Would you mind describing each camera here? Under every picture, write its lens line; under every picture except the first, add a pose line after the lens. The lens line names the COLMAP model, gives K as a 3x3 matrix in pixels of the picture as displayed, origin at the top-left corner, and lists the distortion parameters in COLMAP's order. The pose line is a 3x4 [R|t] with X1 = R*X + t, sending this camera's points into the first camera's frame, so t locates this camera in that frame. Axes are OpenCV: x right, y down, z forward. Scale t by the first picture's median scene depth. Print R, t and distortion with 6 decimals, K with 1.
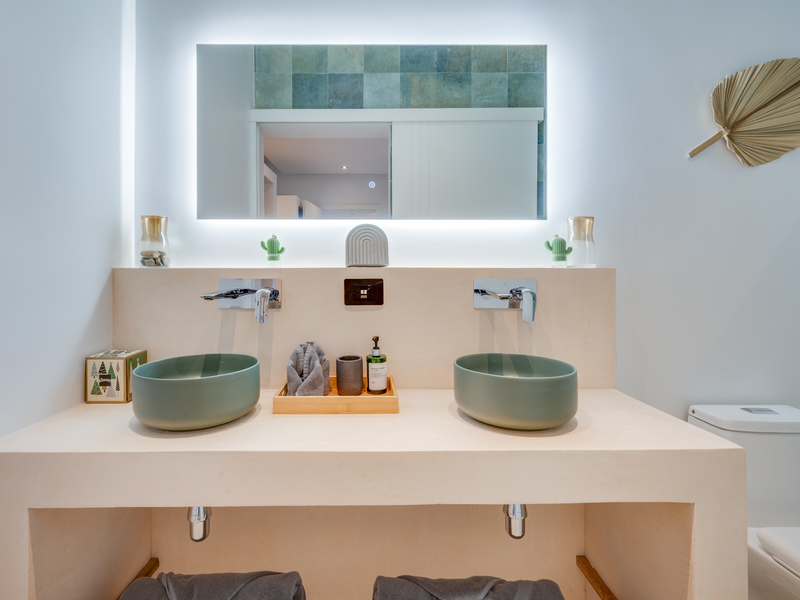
lens RADIAL K [[390.7, 0, 398.6], [0, 390.7, 275.2], [0, 0, 1]] dist [-0.001441, -0.000550]
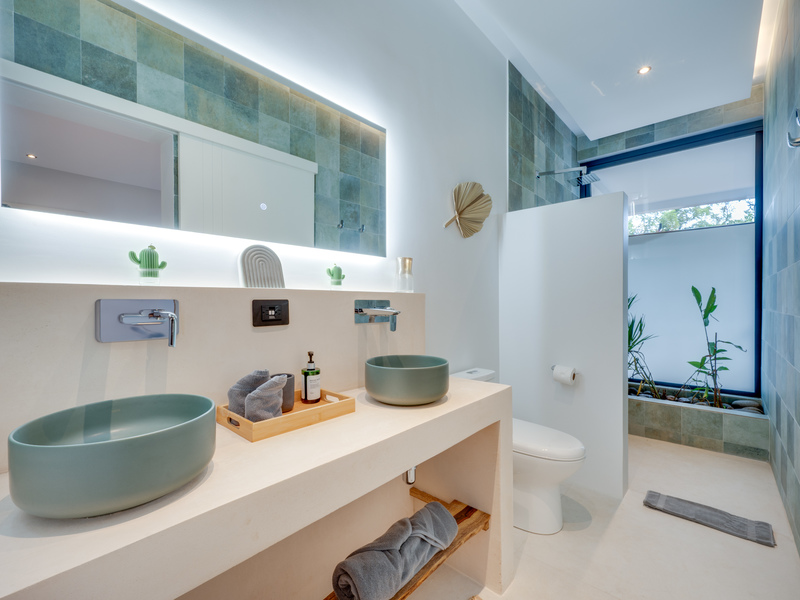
lens RADIAL K [[355.7, 0, 400.0], [0, 355.7, 300.0], [0, 0, 1]] dist [0.001149, 0.000229]
pose [[0.670993, 0.001388, 0.741462, -0.506656], [0.011031, 0.999869, -0.011854, 0.023556], [-0.741381, 0.016133, 0.670890, 0.126914]]
